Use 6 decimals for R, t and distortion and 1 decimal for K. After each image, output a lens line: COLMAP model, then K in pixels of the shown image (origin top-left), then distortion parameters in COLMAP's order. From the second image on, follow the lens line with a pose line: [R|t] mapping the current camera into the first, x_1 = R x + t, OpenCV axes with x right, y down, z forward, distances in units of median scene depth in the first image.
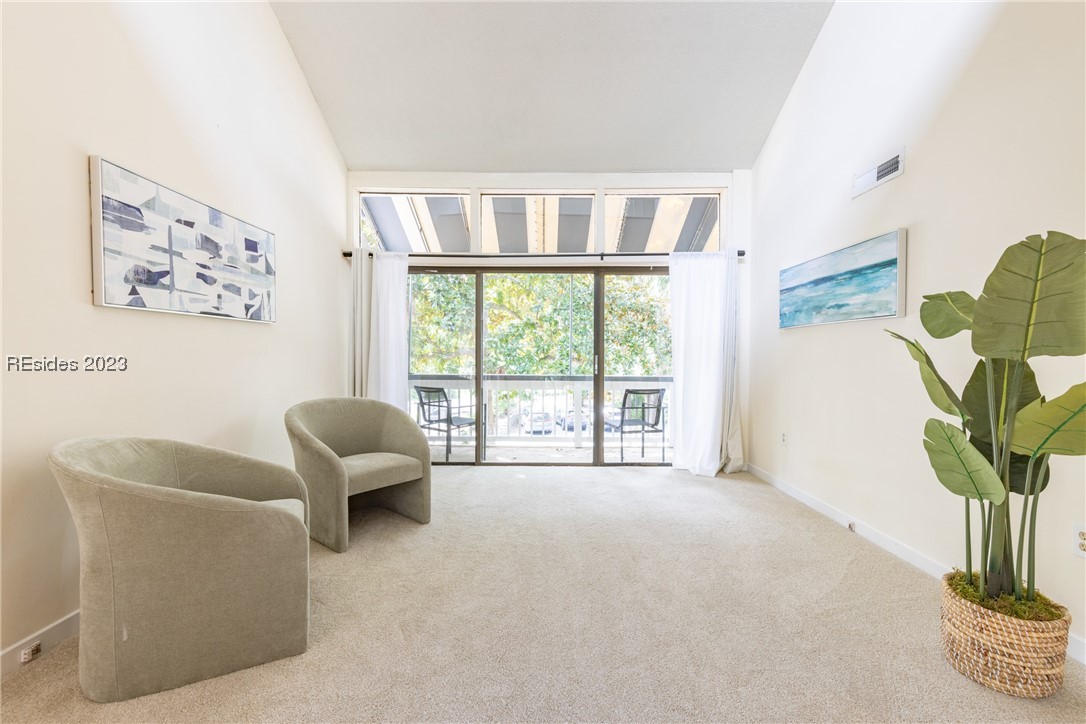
lens RADIAL K [[450.8, 0, 543.0], [0, 450.8, 362.0], [0, 0, 1]] dist [0.003154, -0.000470]
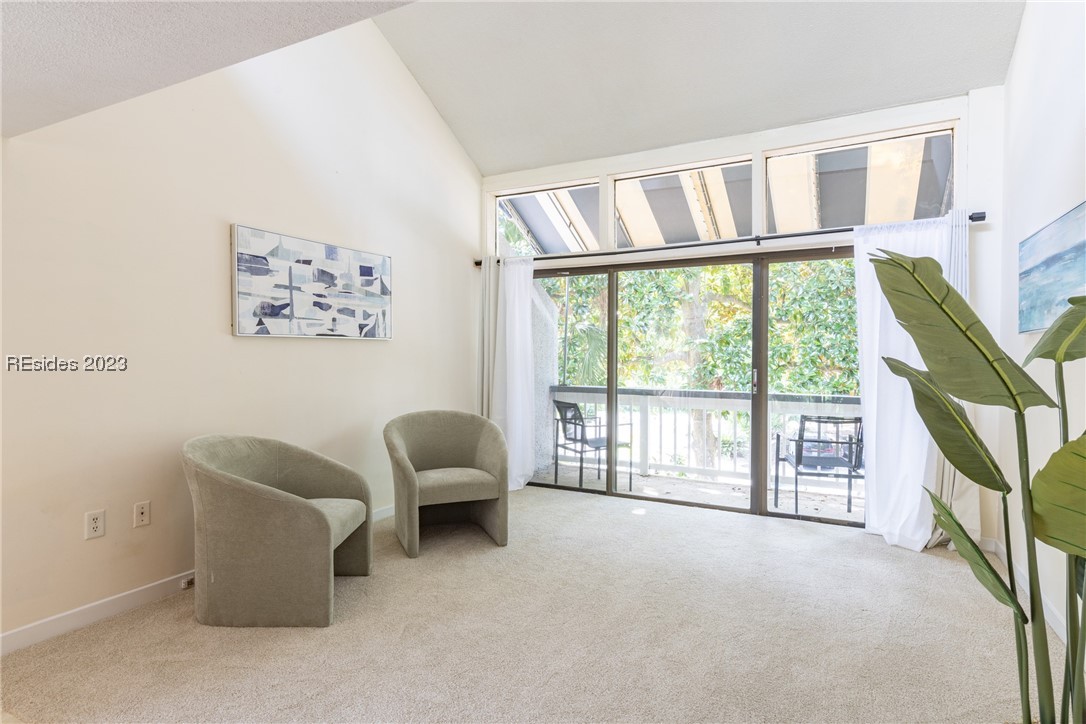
lens RADIAL K [[572.9, 0, 543.0], [0, 572.9, 362.0], [0, 0, 1]] dist [0.003665, 0.000721]
pose [[0.883893, 0.006359, -0.467646, 0.413143], [-0.008778, 0.999957, -0.002995, -0.034098], [0.467607, 0.006752, 0.883911, -0.046201]]
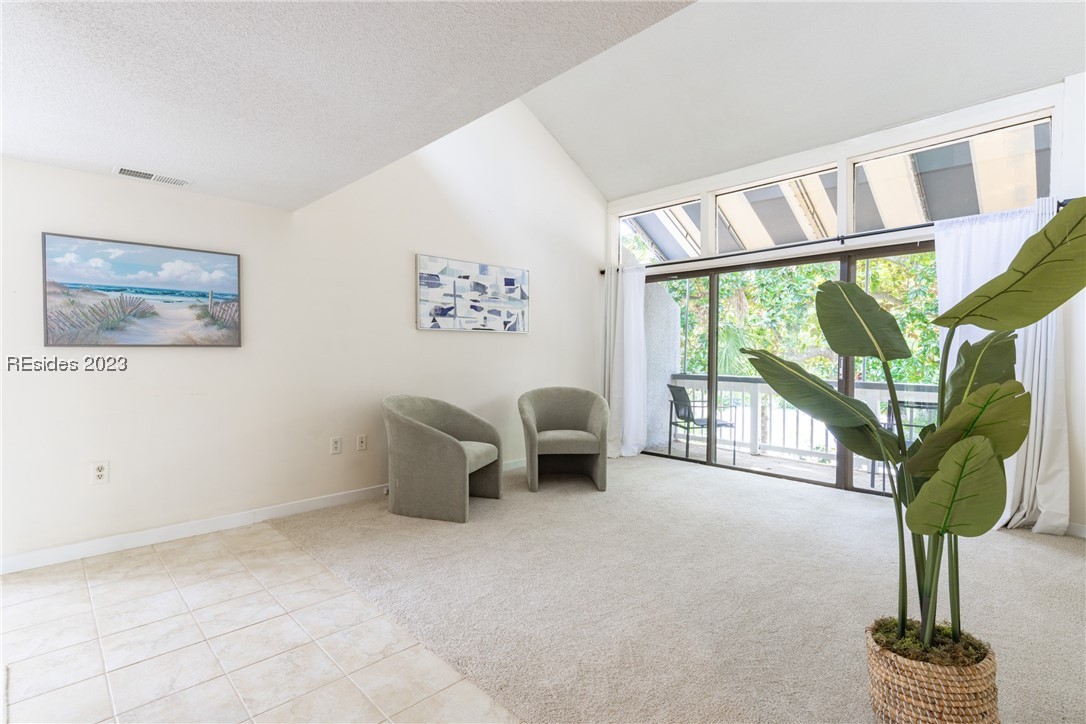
lens RADIAL K [[510.7, 0, 543.0], [0, 510.7, 362.0], [0, 0, 1]] dist [0.002317, 0.000453]
pose [[0.694736, 0.014397, -0.719121, 0.677161], [-0.016663, 0.999853, 0.003920, 0.000182], [0.719072, 0.009259, 0.694874, -0.103354]]
